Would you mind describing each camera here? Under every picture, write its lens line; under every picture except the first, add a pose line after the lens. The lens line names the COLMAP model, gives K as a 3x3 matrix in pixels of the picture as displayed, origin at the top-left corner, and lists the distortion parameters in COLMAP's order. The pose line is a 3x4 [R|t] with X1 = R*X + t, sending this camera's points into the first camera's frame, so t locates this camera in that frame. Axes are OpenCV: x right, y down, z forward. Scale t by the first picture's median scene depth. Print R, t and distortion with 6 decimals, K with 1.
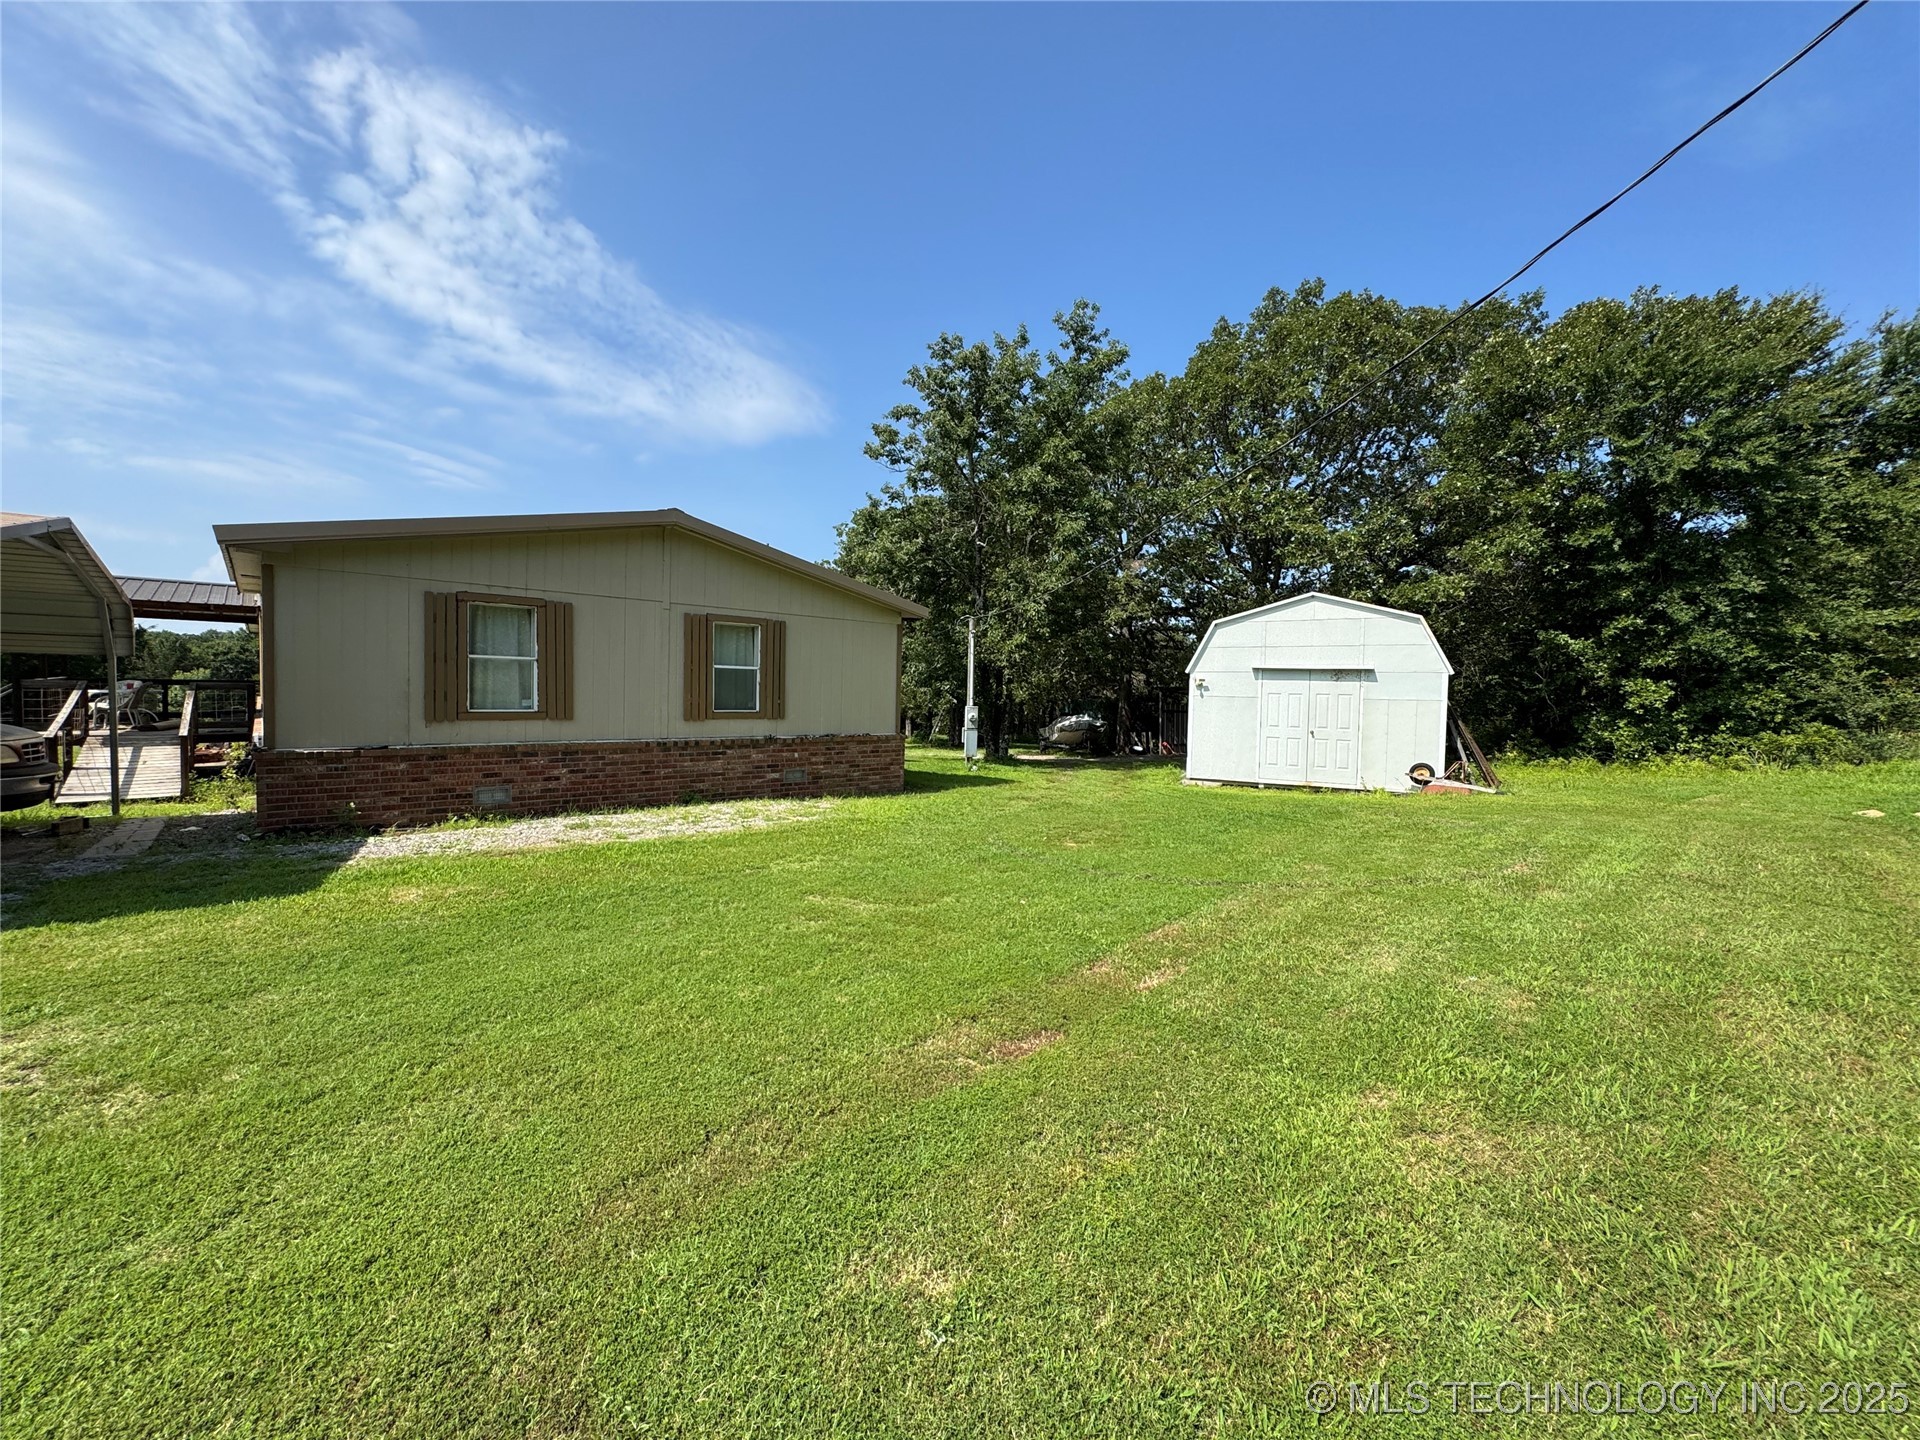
lens RADIAL K [[776.3, 0, 954.6], [0, 776.3, 714.6], [0, 0, 1]] dist [-0.000717, 0.000307]
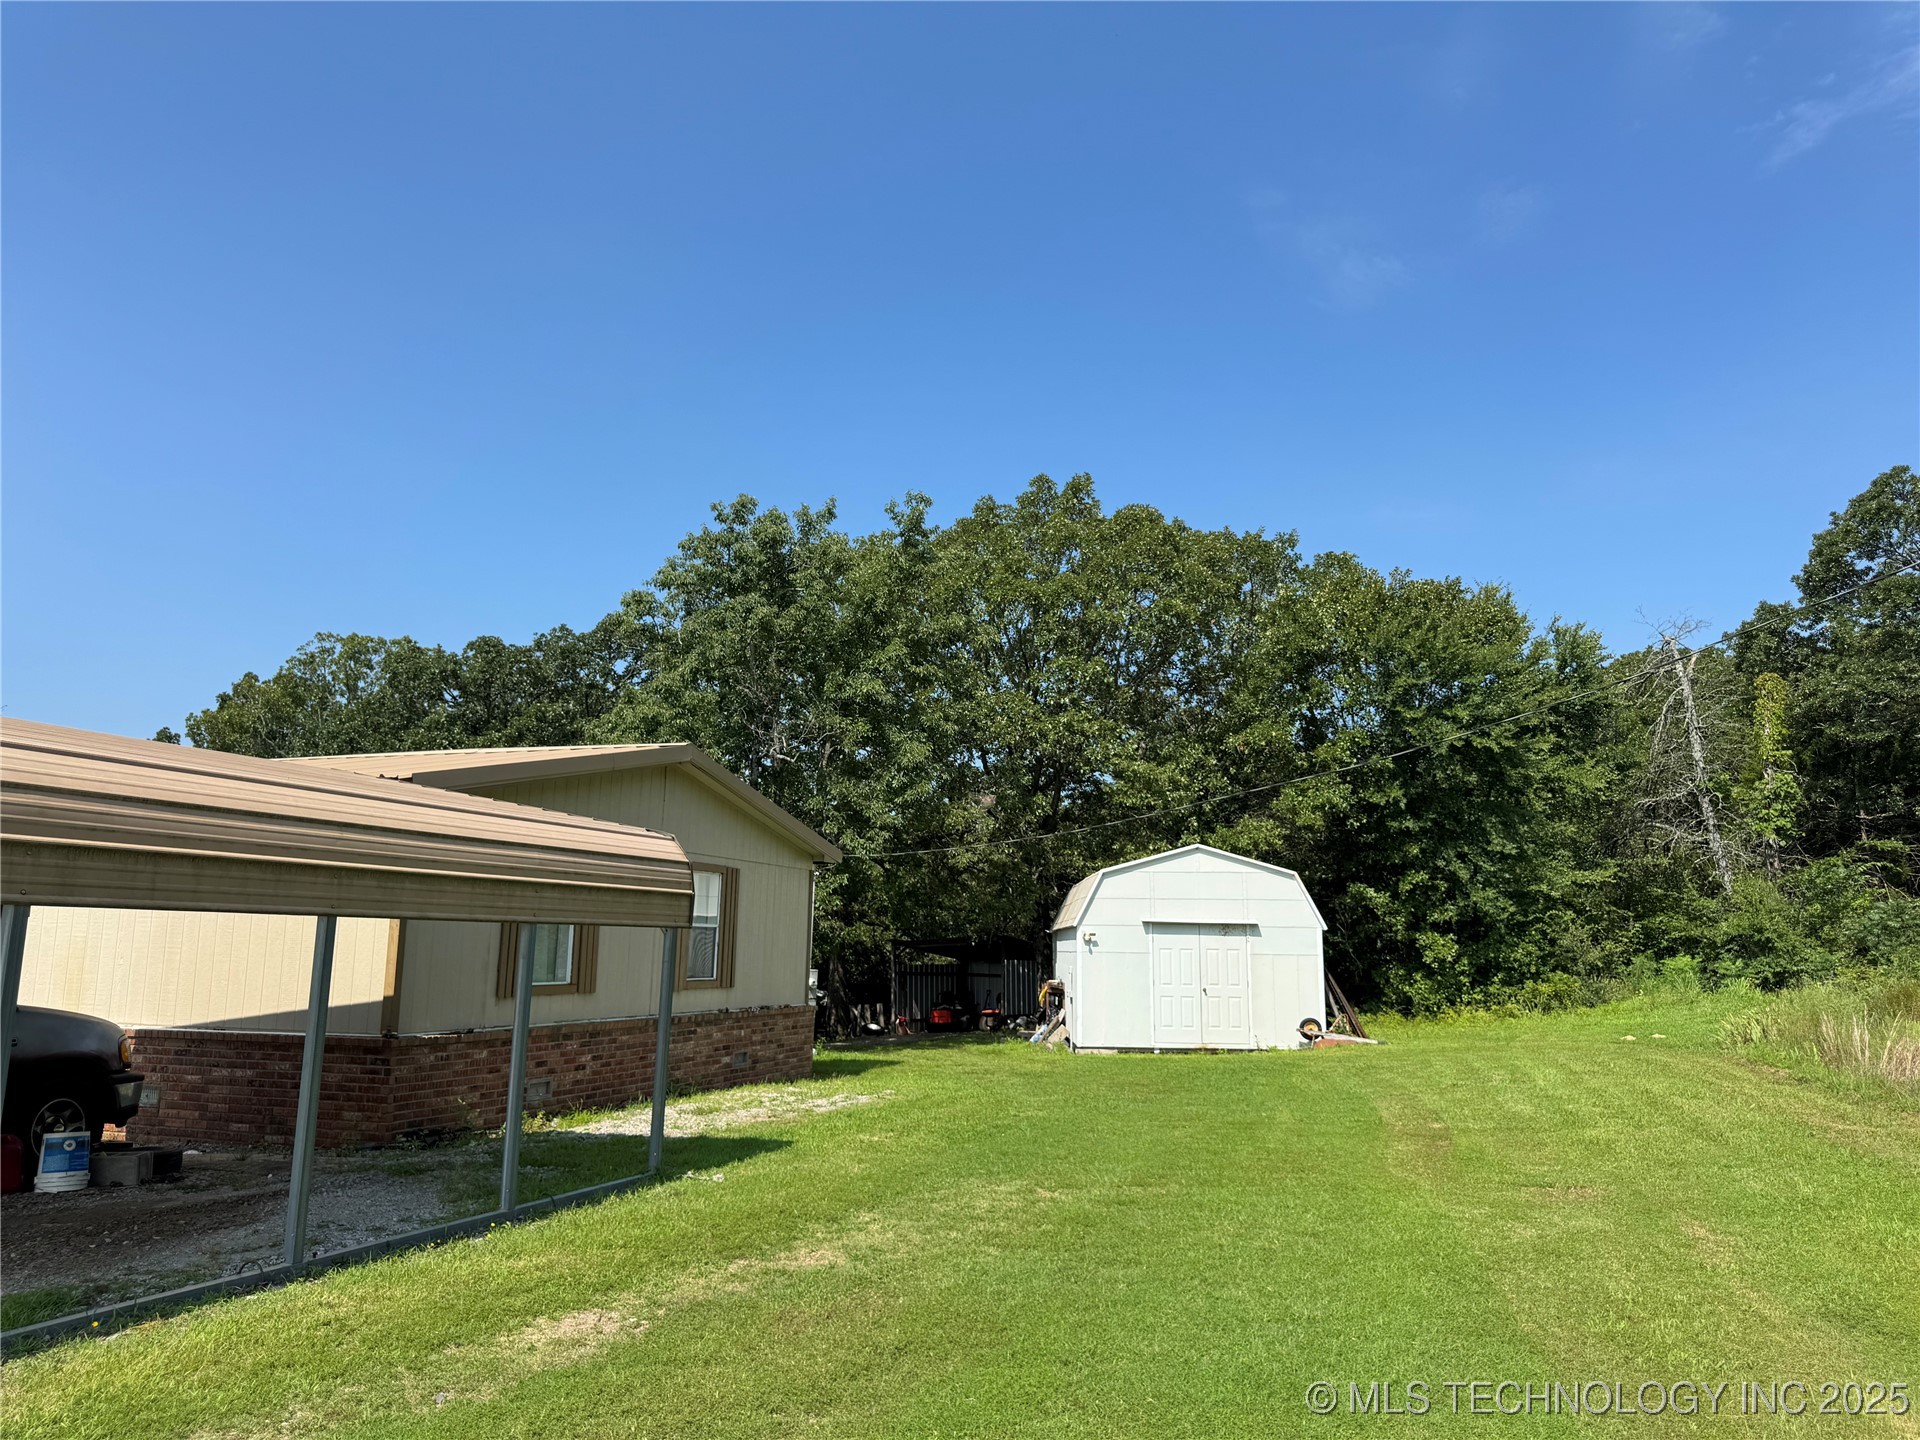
lens RADIAL K [[1371.8, 0, 960.0], [0, 1371.8, 720.0], [0, 0, 1]] dist [0.099943, -0.113014]
pose [[0.873237, 0.068327, 0.482481, -0.611513], [0.024975, 0.982544, -0.184344, 0.001598], [-0.486655, 0.173026, 0.856288, -0.350903]]
